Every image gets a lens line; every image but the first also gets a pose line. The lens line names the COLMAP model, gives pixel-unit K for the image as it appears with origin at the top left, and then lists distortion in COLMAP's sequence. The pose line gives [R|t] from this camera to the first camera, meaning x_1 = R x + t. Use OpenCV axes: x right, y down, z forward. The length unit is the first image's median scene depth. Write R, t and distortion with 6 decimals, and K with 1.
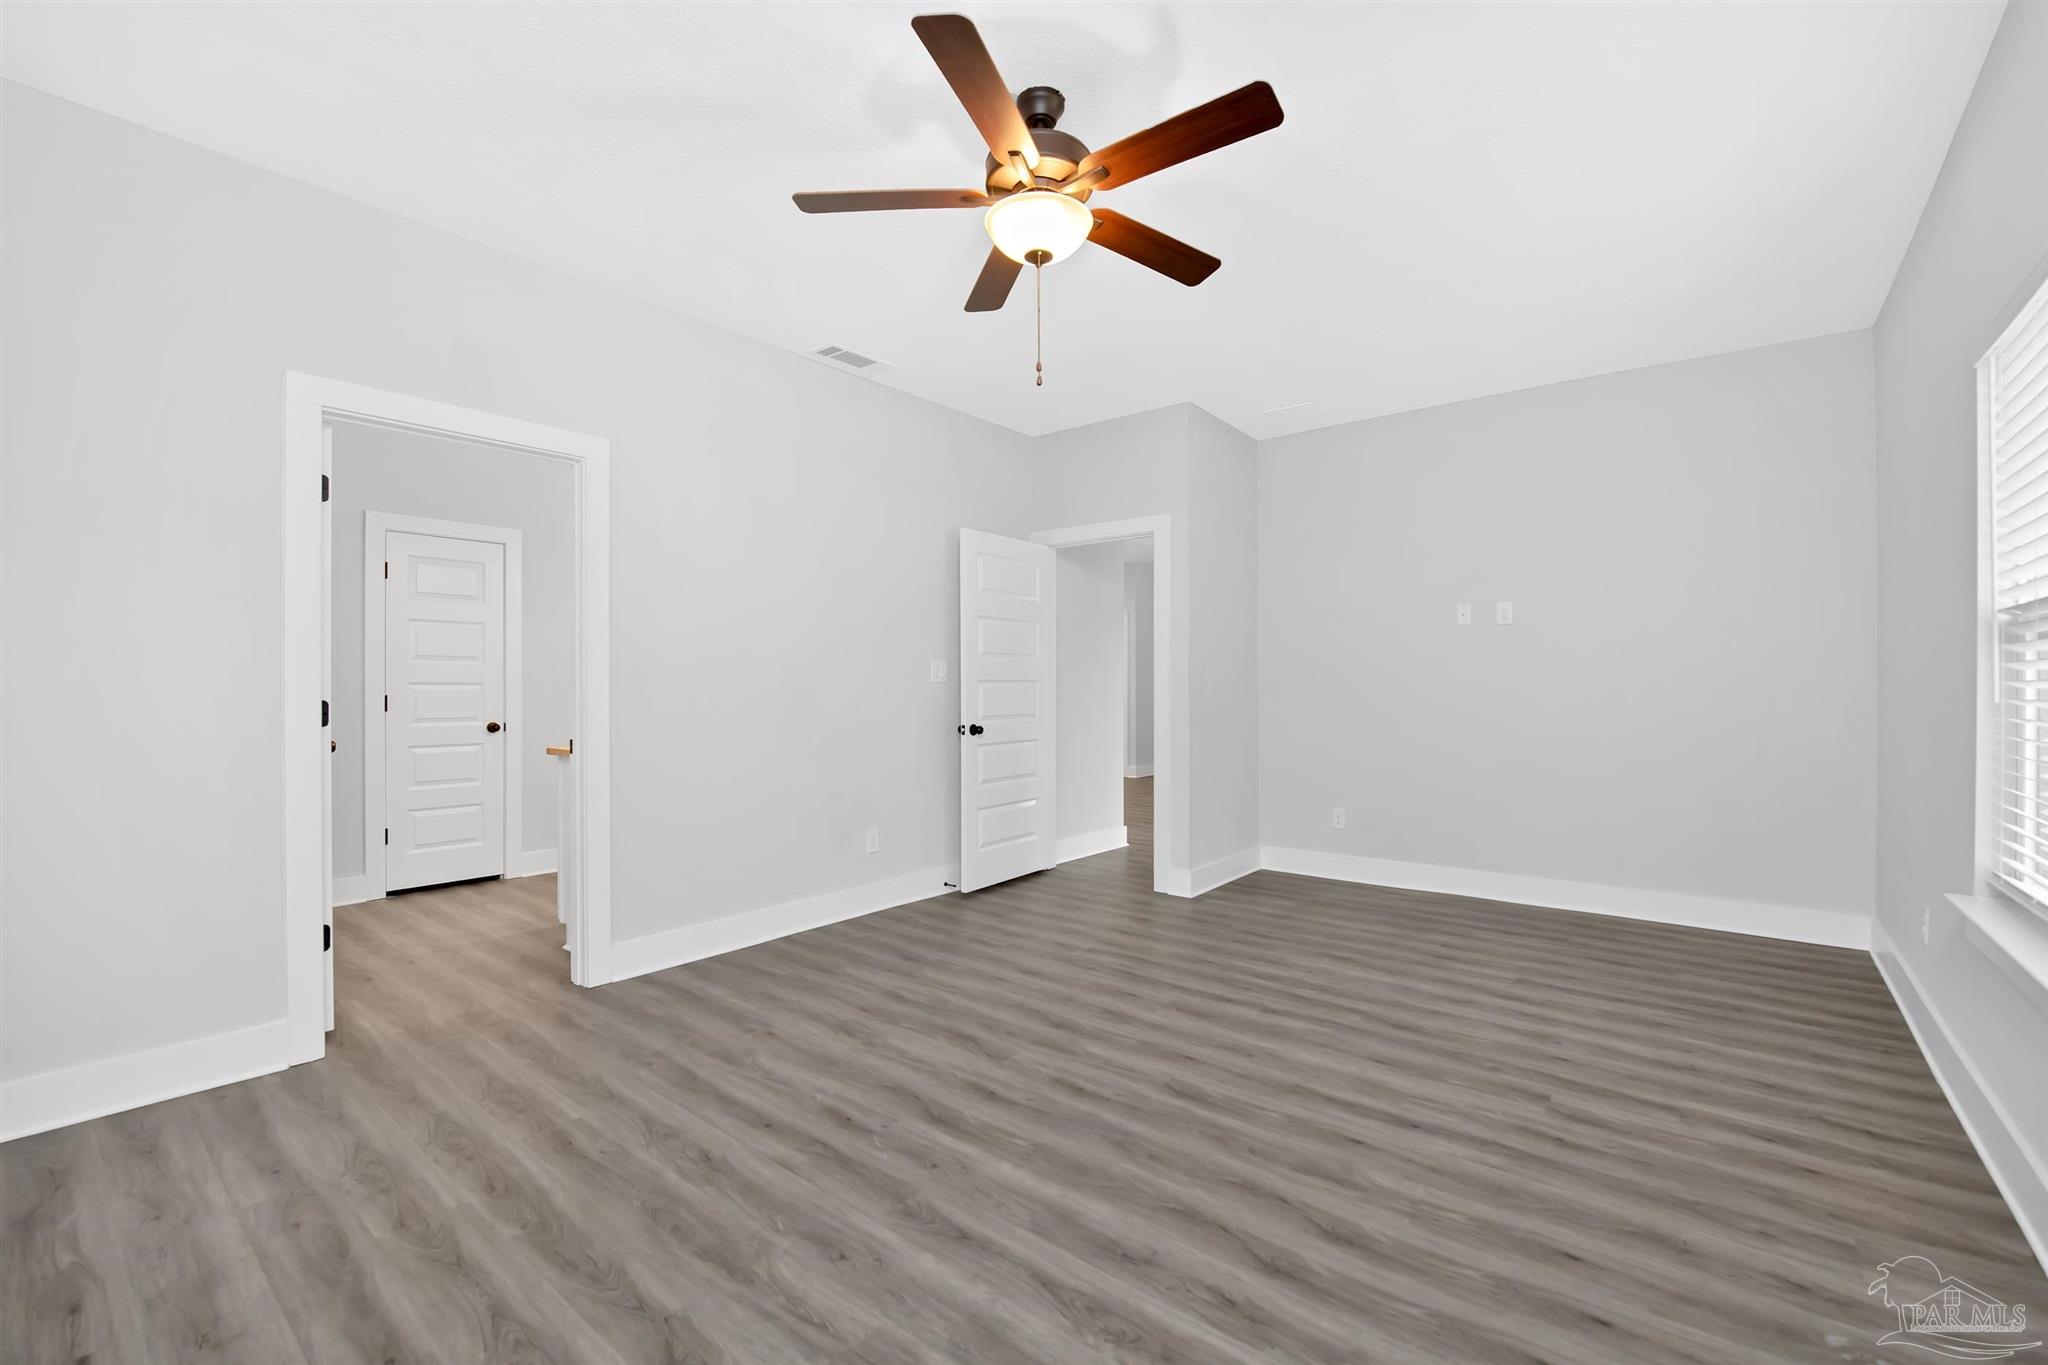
lens RADIAL K [[851.8, 0, 1028.5], [0, 851.8, 704.3], [0, 0, 1]] dist [-0.001879, -0.000182]
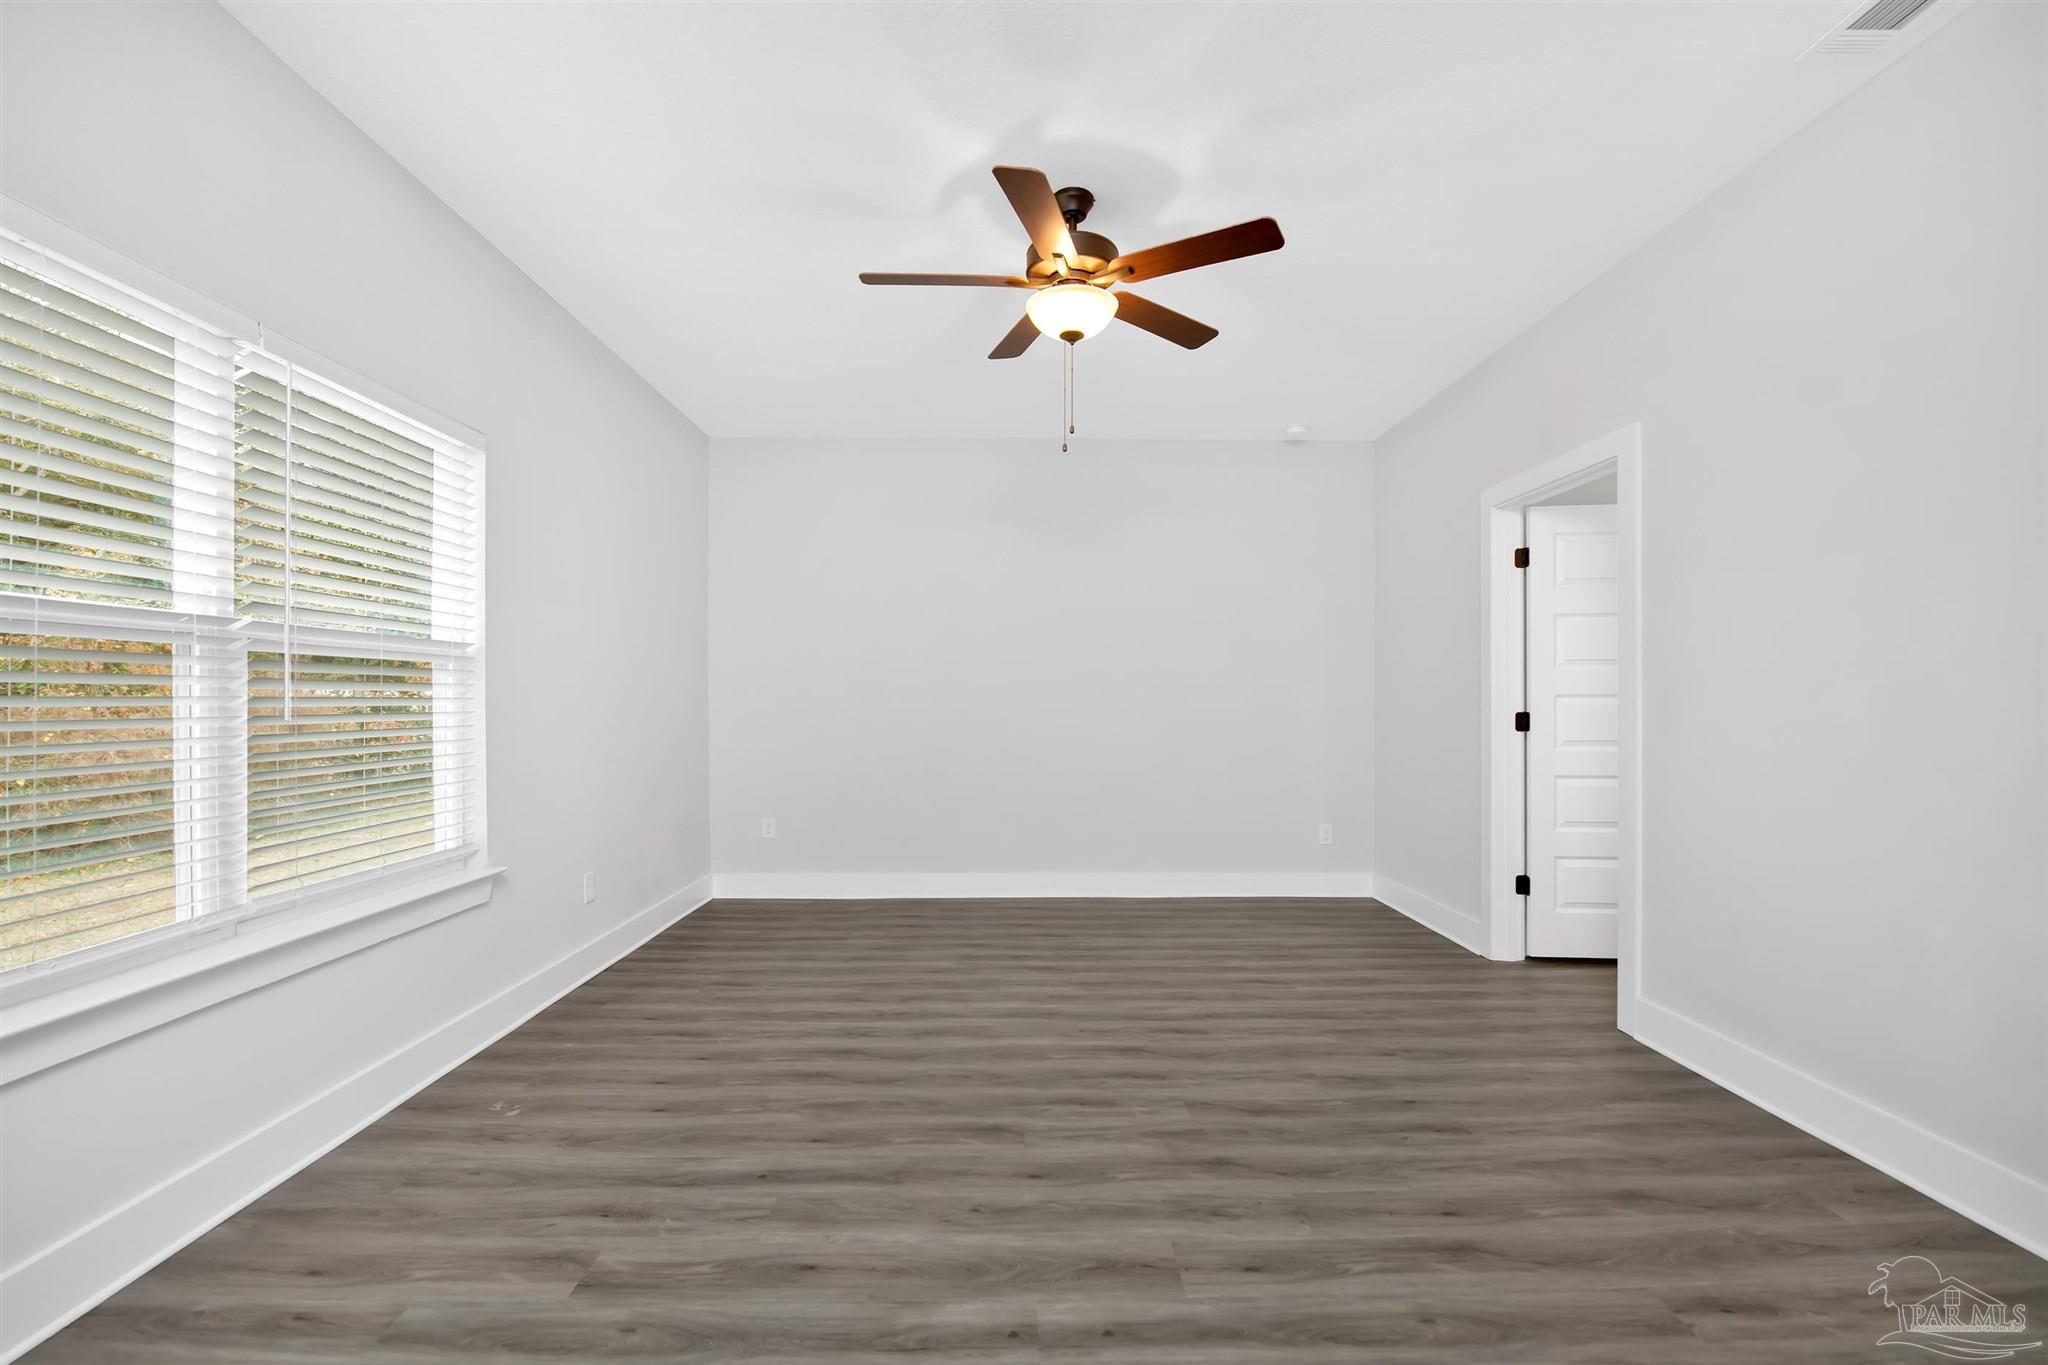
lens RADIAL K [[853.8, 0, 1024.0], [0, 853.8, 682.5], [0, 0, 1]] dist [-0.003562, -0.000009]
pose [[-0.765240, -0.015185, -0.643566, 0.807073], [-0.014441, 0.999875, -0.006420, -0.037226], [0.643583, 0.004381, -0.765363, 1.812236]]
